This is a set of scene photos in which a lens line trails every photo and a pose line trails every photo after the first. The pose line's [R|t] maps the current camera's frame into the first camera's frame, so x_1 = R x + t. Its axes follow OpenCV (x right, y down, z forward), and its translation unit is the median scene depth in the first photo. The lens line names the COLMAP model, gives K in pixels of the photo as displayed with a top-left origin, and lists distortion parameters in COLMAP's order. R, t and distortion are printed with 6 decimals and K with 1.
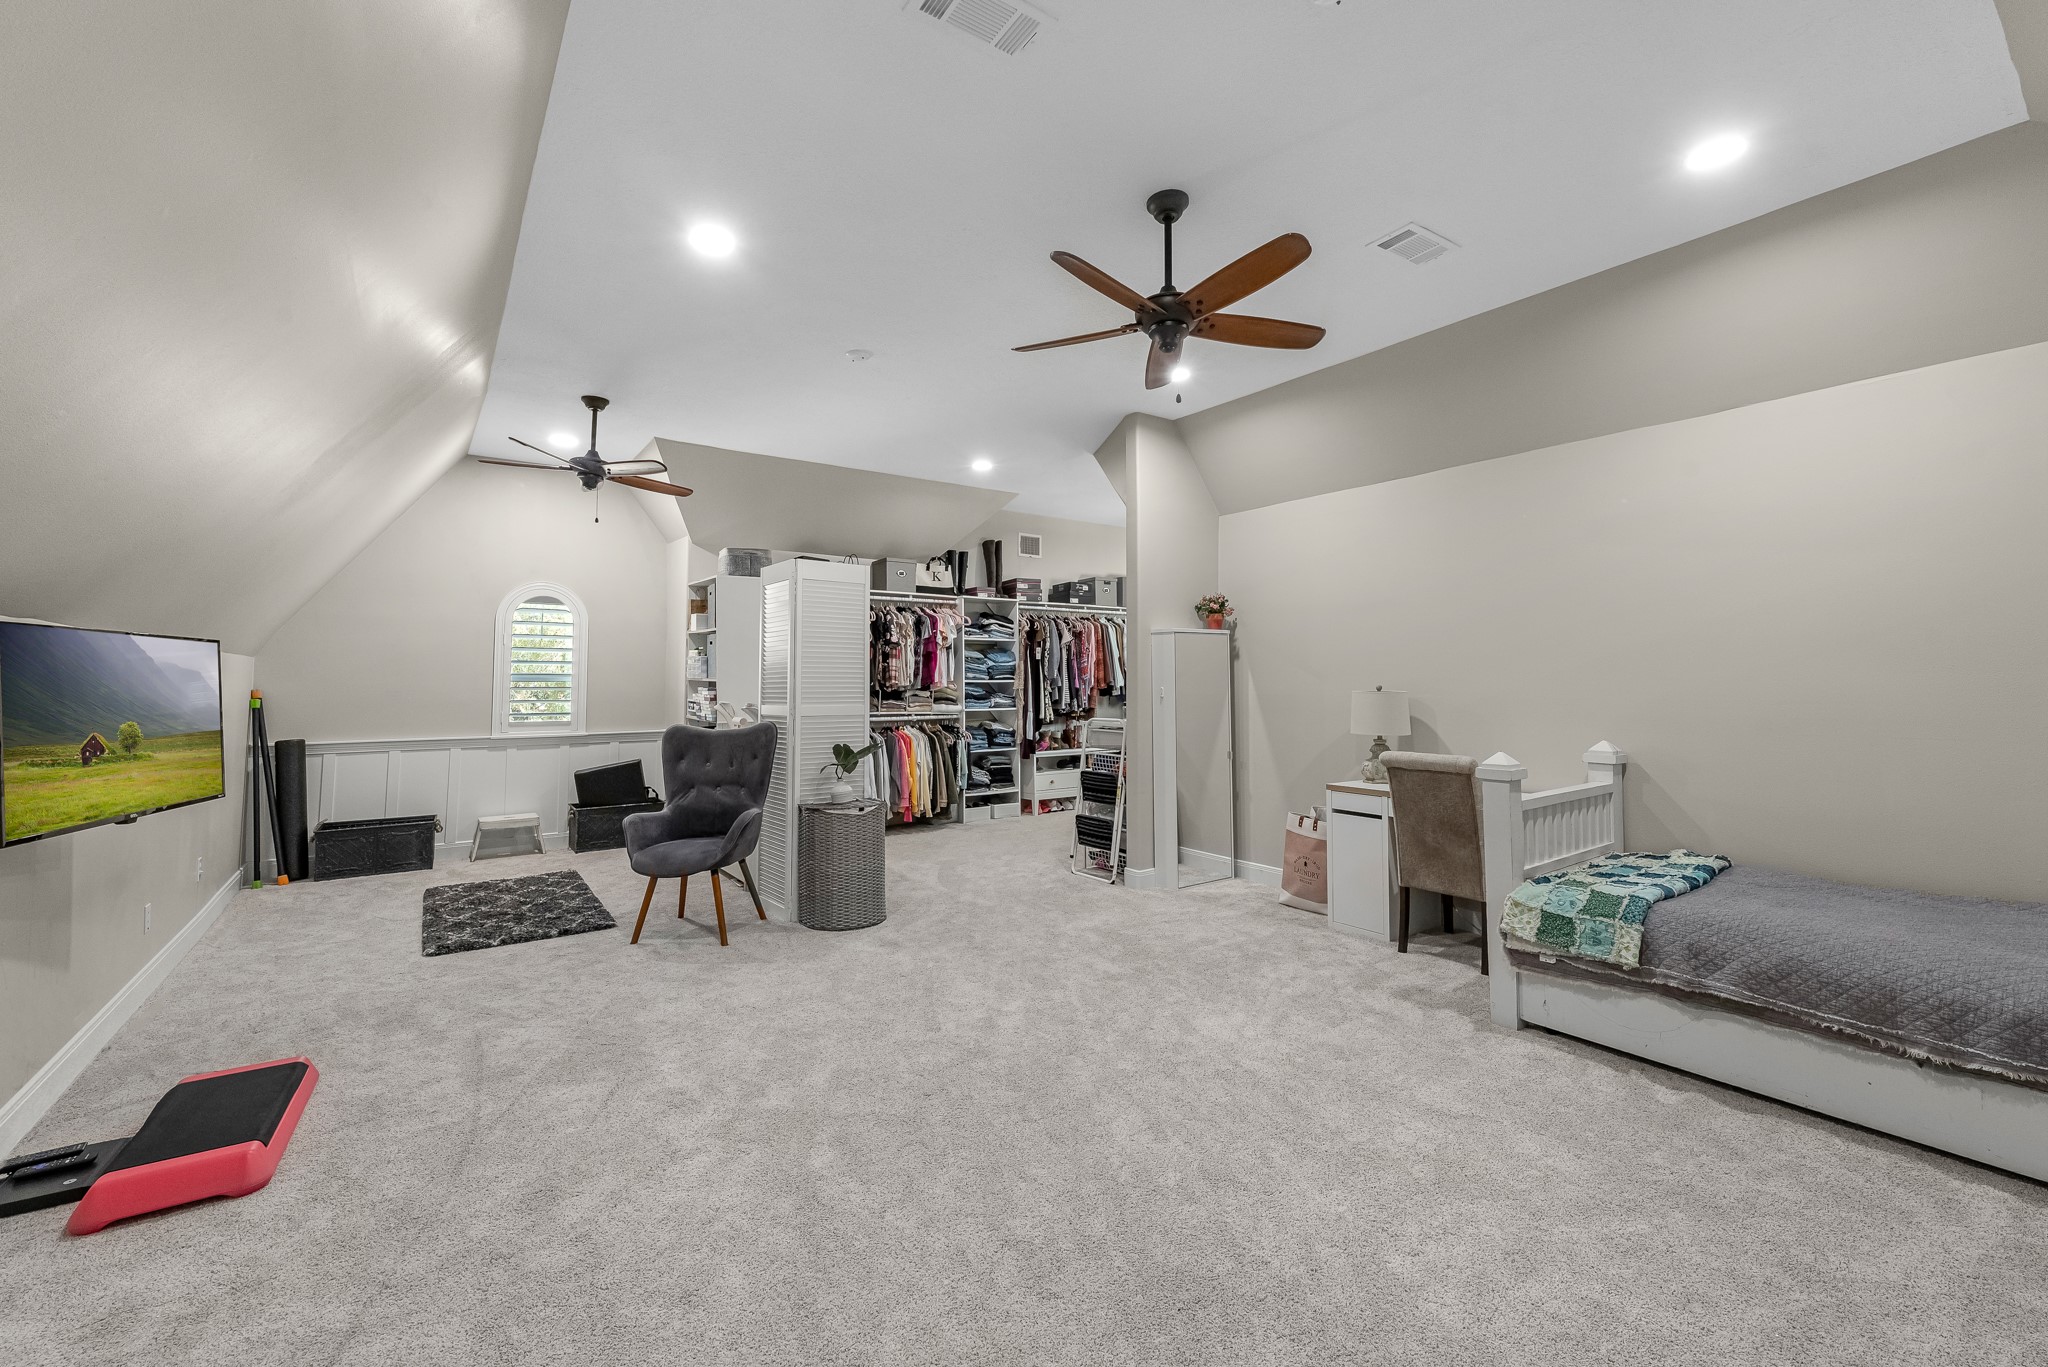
lens RADIAL K [[818.9, 0, 1018.6], [0, 818.9, 686.1], [0, 0, 1]] dist [0.004277, 0.000373]
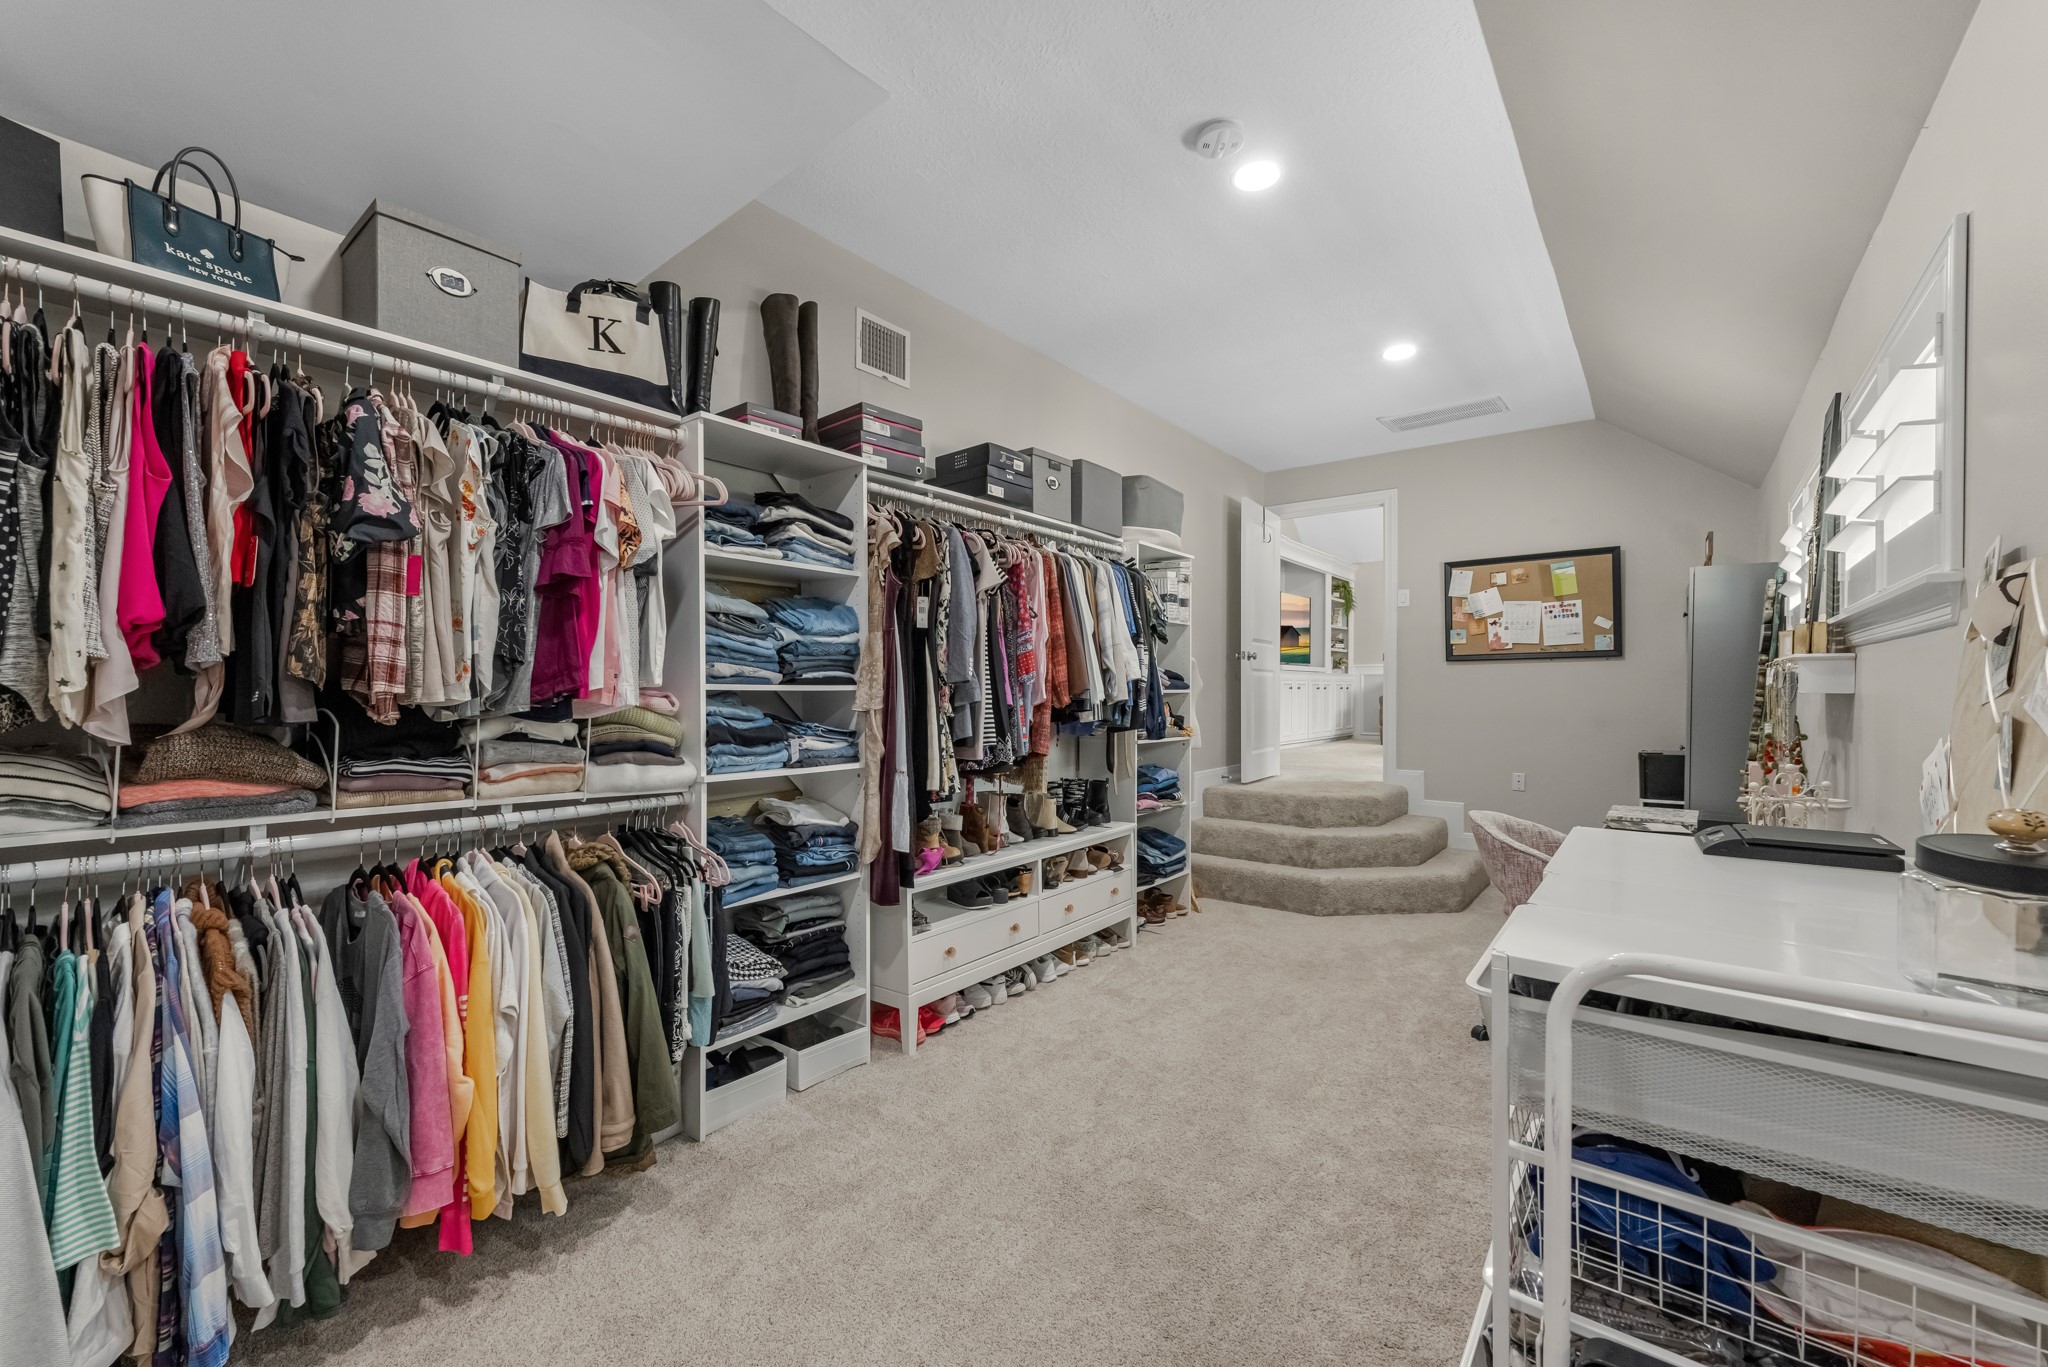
lens RADIAL K [[818.9, 0, 1018.6], [0, 818.9, 686.1], [0, 0, 1]] dist [0.004277, 0.000373]
pose [[0.958750, 0.003712, 0.284228, -0.038699], [-0.000534, 0.999936, -0.011258, -0.002951], [-0.284252, 0.010642, 0.958691, 0.642317]]
